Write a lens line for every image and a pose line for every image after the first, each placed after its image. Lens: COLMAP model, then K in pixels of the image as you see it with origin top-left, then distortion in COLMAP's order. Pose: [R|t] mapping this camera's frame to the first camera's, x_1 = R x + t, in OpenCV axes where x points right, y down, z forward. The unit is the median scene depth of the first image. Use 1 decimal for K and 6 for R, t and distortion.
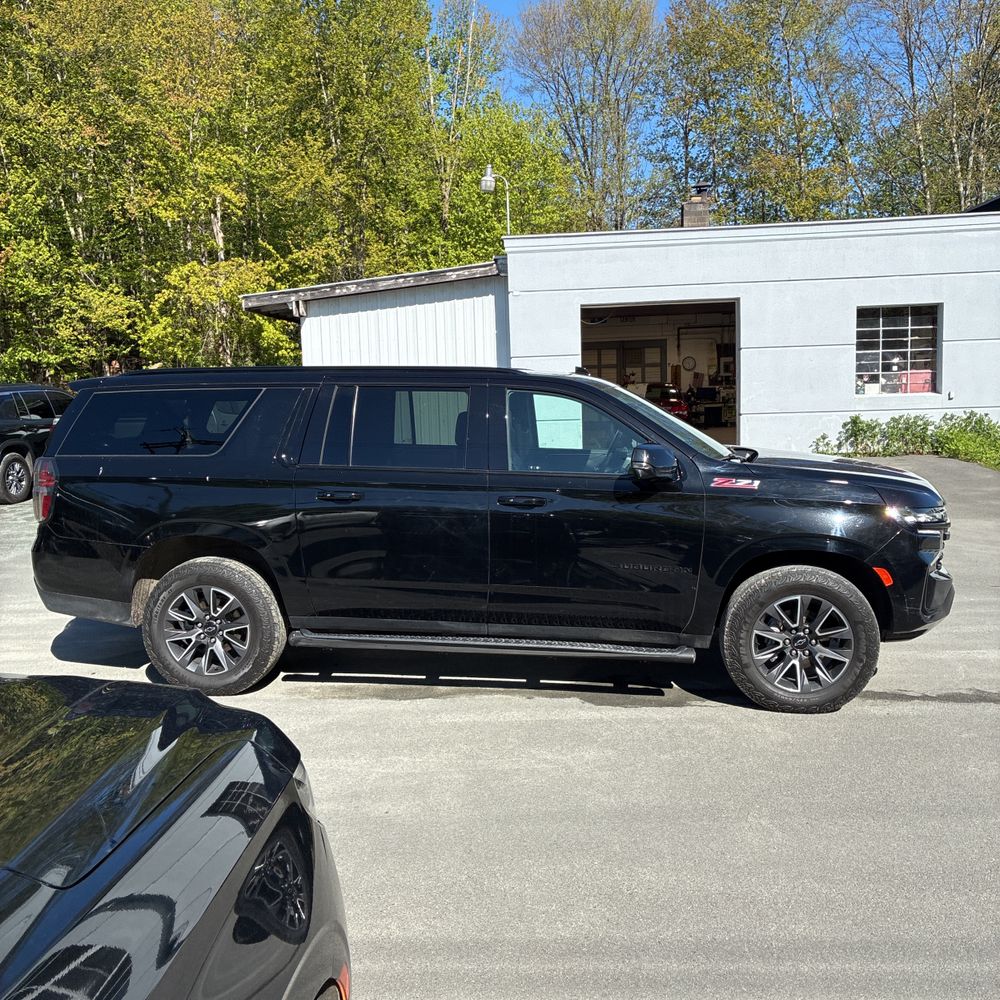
lens RADIAL K [[990.8, 0, 500.0], [0, 990.8, 500.0], [0, 0, 1]] dist [0.011450, -0.015879]
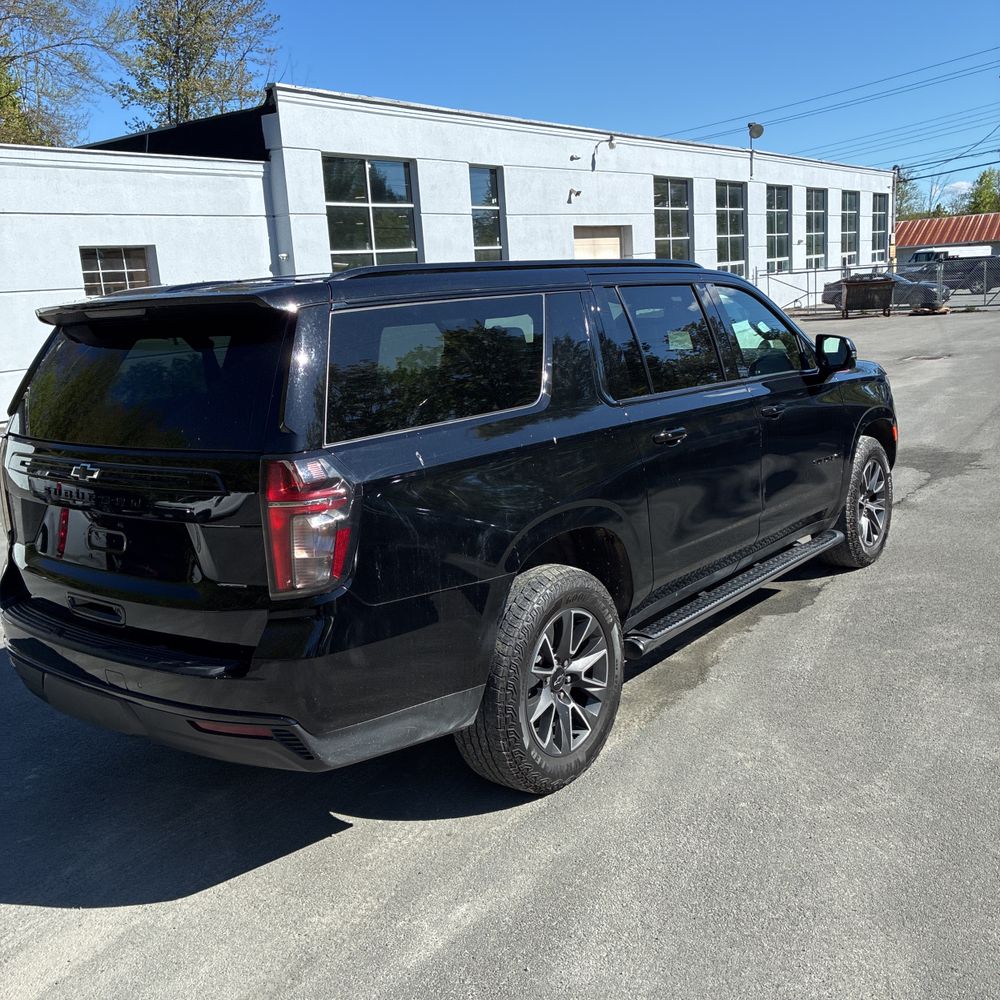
lens RADIAL K [[990.8, 0, 500.0], [0, 990.8, 500.0], [0, 0, 1]] dist [0.011450, -0.015879]
pose [[0.503517, -0.184623, 0.844029, -0.727935], [0.155643, 0.980303, 0.121581, -0.054083], [-0.849851, 0.070150, 0.522334, 0.630576]]
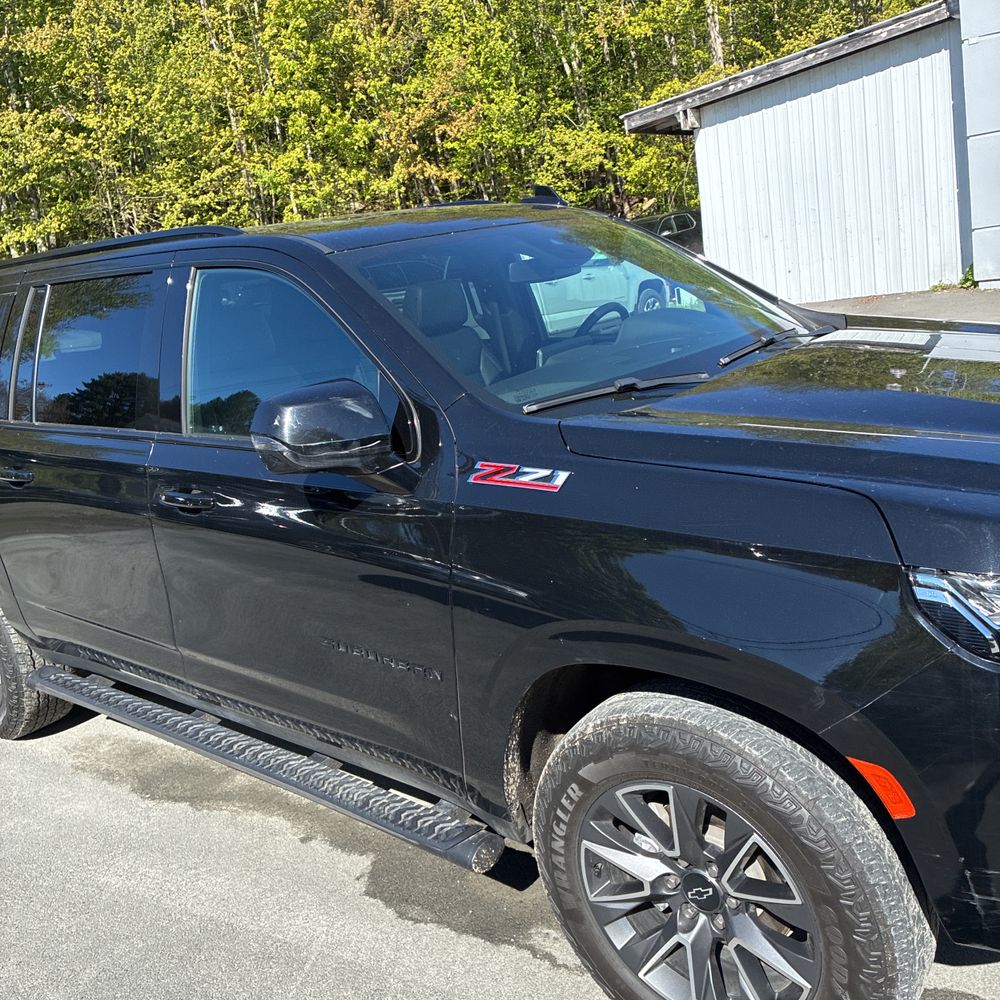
lens RADIAL K [[997.7, 0, 500.0], [0, 997.7, 500.0], [0, 0, 1]] dist [0.004556, 0.035142]
pose [[0.844919, 0.030878, -0.534002, 0.364062], [0.060610, 0.986376, 0.152936, -0.056385], [0.531449, -0.161584, 0.831536, 0.554202]]
